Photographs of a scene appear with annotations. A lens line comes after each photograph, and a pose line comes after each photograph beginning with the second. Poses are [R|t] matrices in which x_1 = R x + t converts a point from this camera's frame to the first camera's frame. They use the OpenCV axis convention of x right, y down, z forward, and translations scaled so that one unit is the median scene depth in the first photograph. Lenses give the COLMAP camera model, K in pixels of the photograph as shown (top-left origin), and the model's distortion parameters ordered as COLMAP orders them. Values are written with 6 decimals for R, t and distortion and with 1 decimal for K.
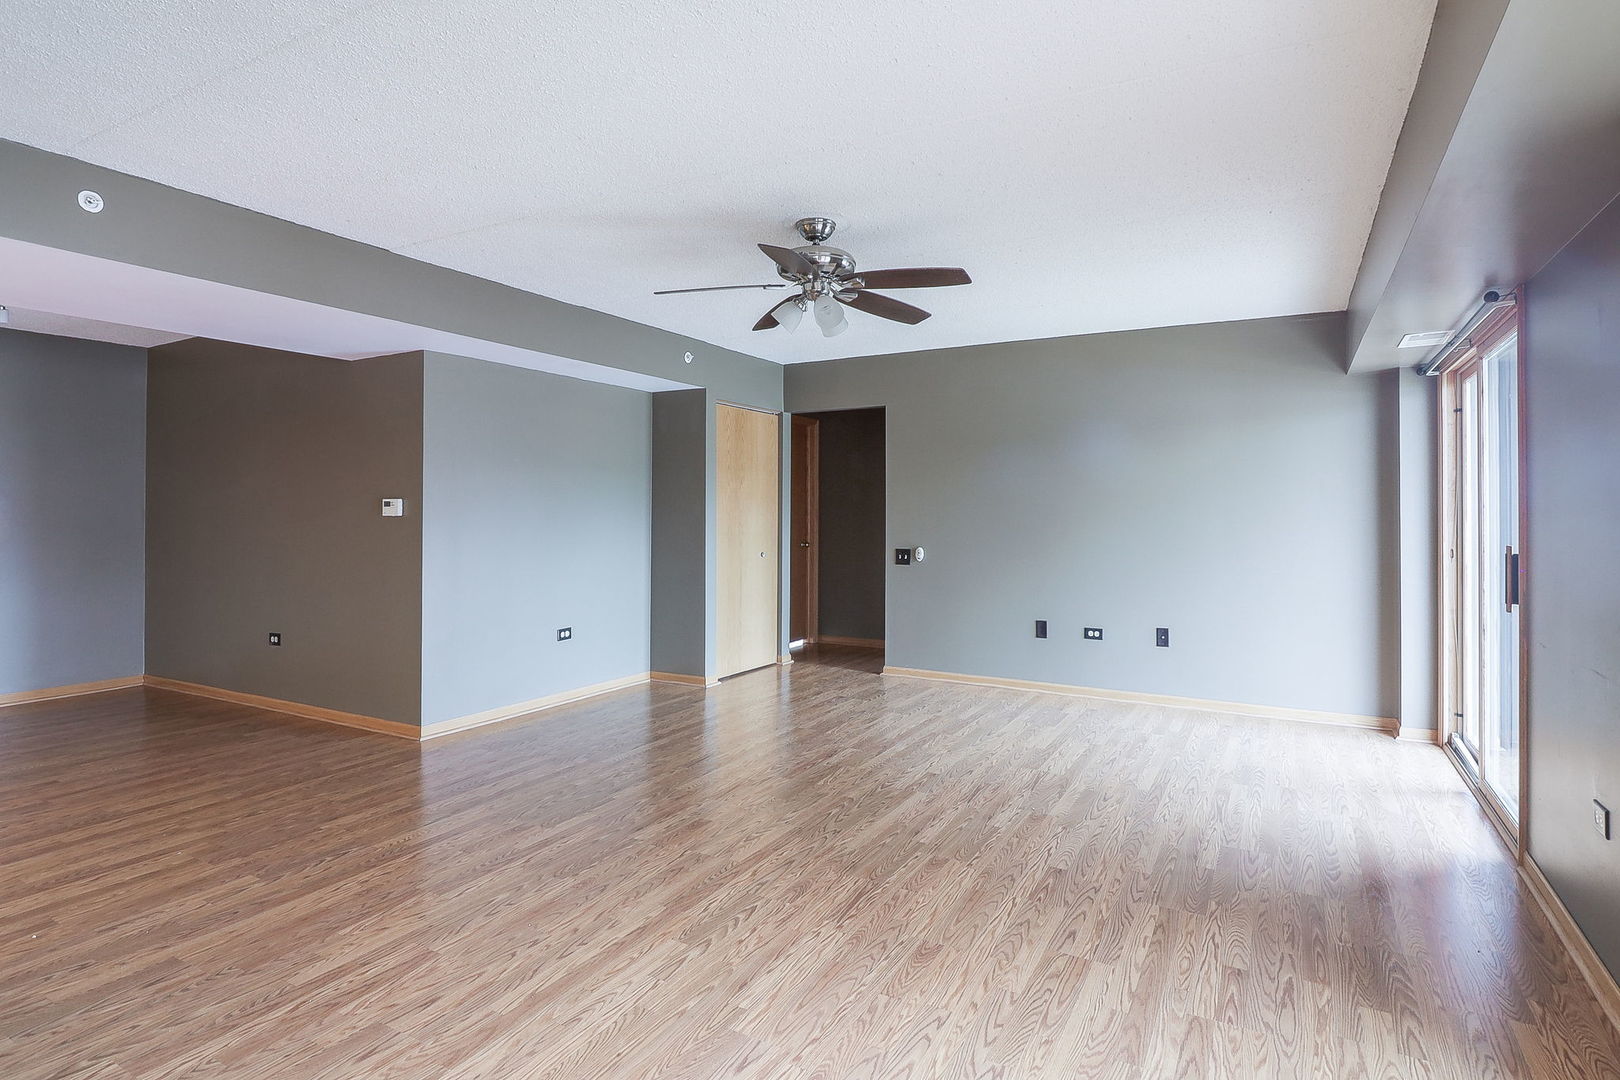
lens RADIAL K [[850.6, 0, 803.9], [0, 850.6, 506.6], [0, 0, 1]] dist [0.001267, -0.007283]
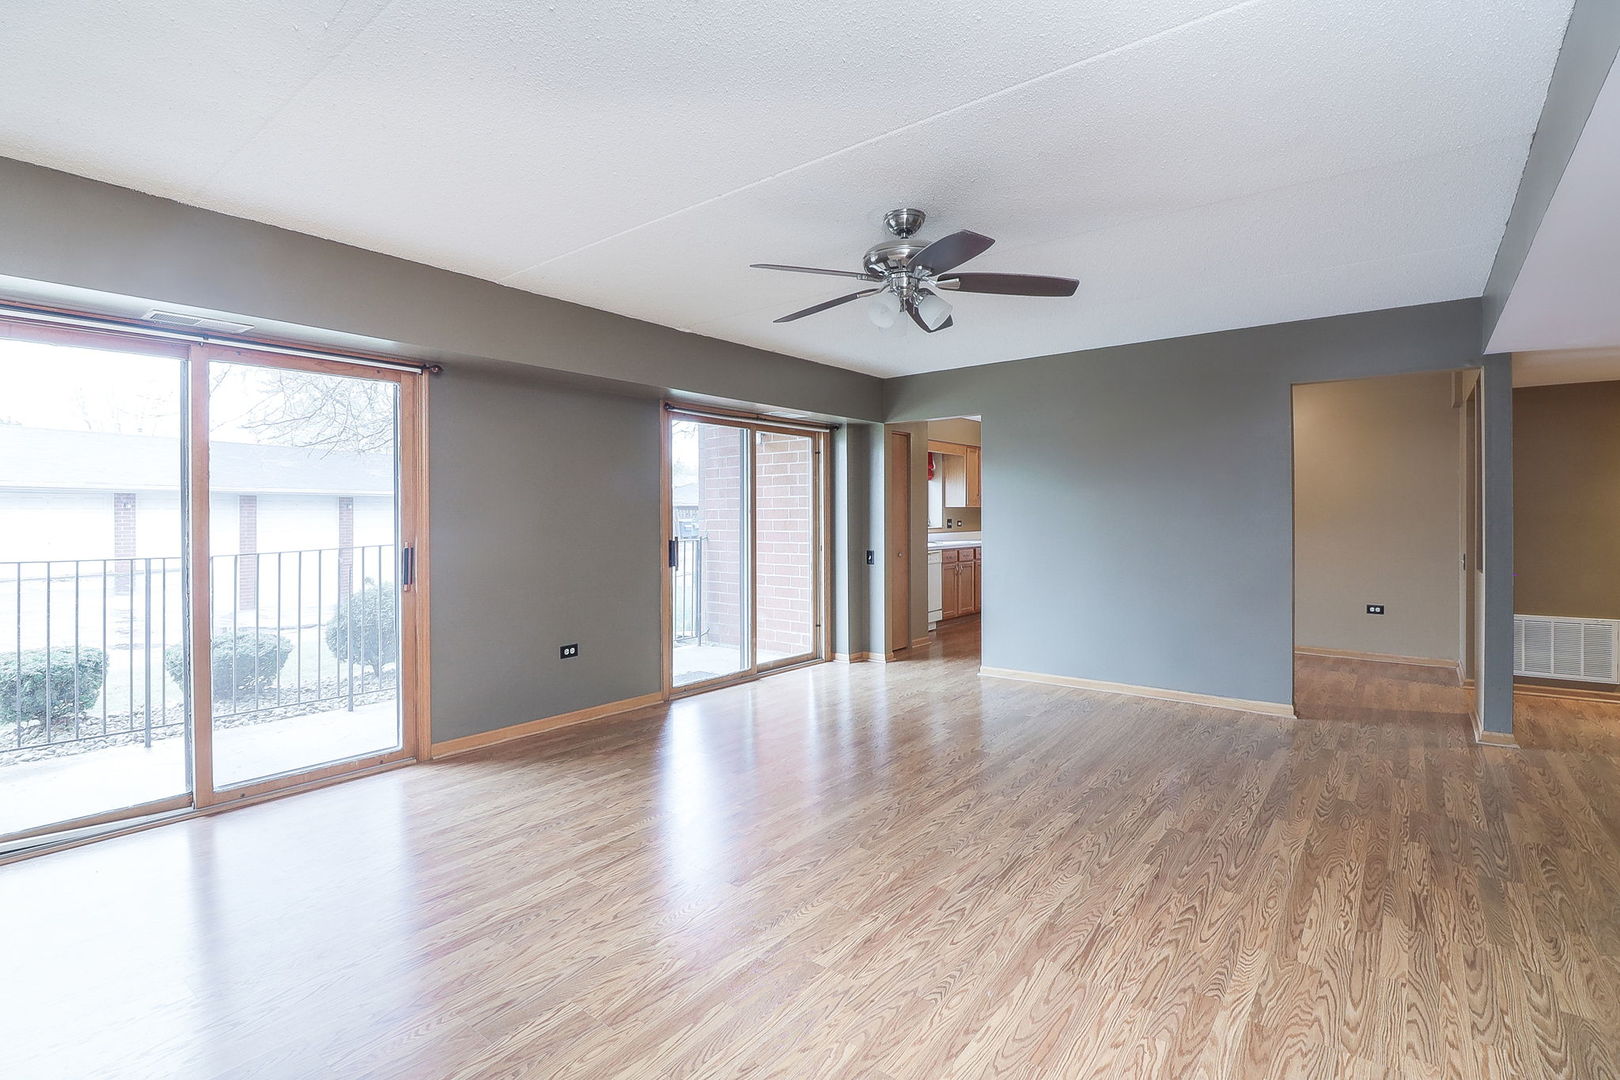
lens RADIAL K [[756.9, 0, 812.7], [0, 756.9, 511.0], [0, 0, 1]] dist [-0.004269, -0.010014]
pose [[-0.988802, 0.001435, 0.149223, -0.011865], [0.000157, 0.999963, -0.008579, 0.004614], [-0.149230, -0.008459, -0.988766, 1.964726]]
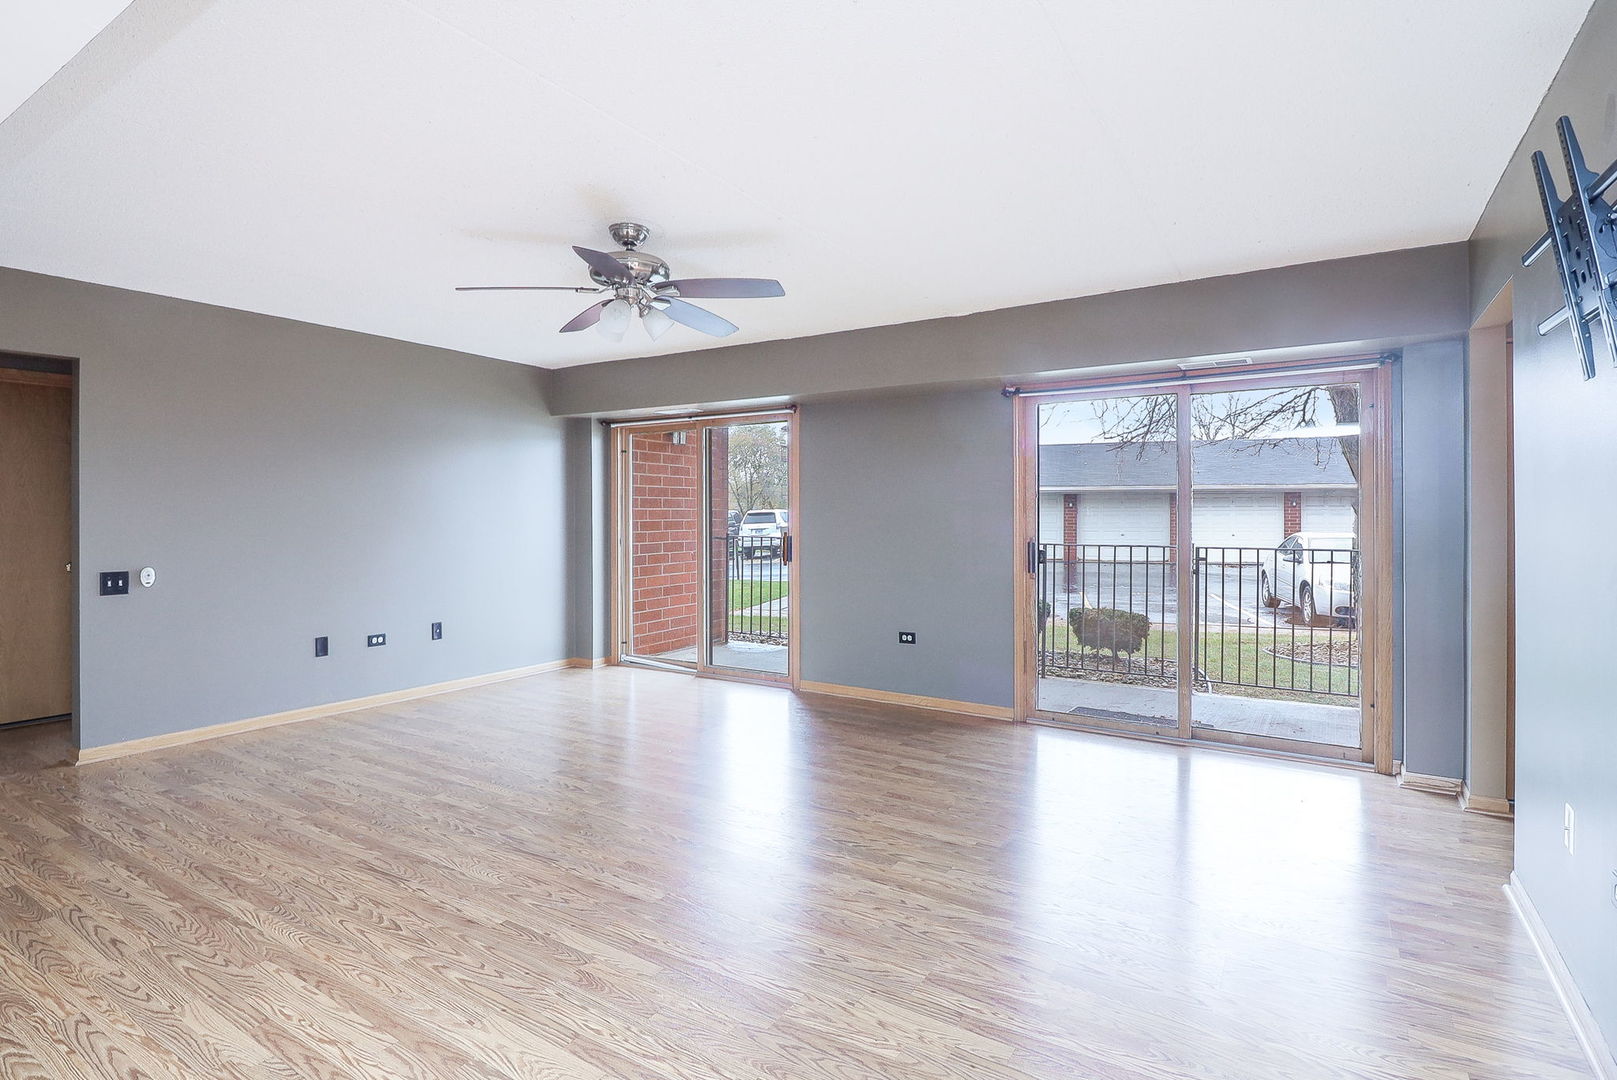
lens RADIAL K [[810.4, 0, 805.3], [0, 810.4, 525.0], [0, 0, 1]] dist [0.002004, -0.011747]
pose [[0.048683, -0.015795, 0.998689, -0.971199], [-0.002491, 0.999870, 0.015935, 0.000432], [-0.998811, -0.003263, 0.048637, 0.790800]]
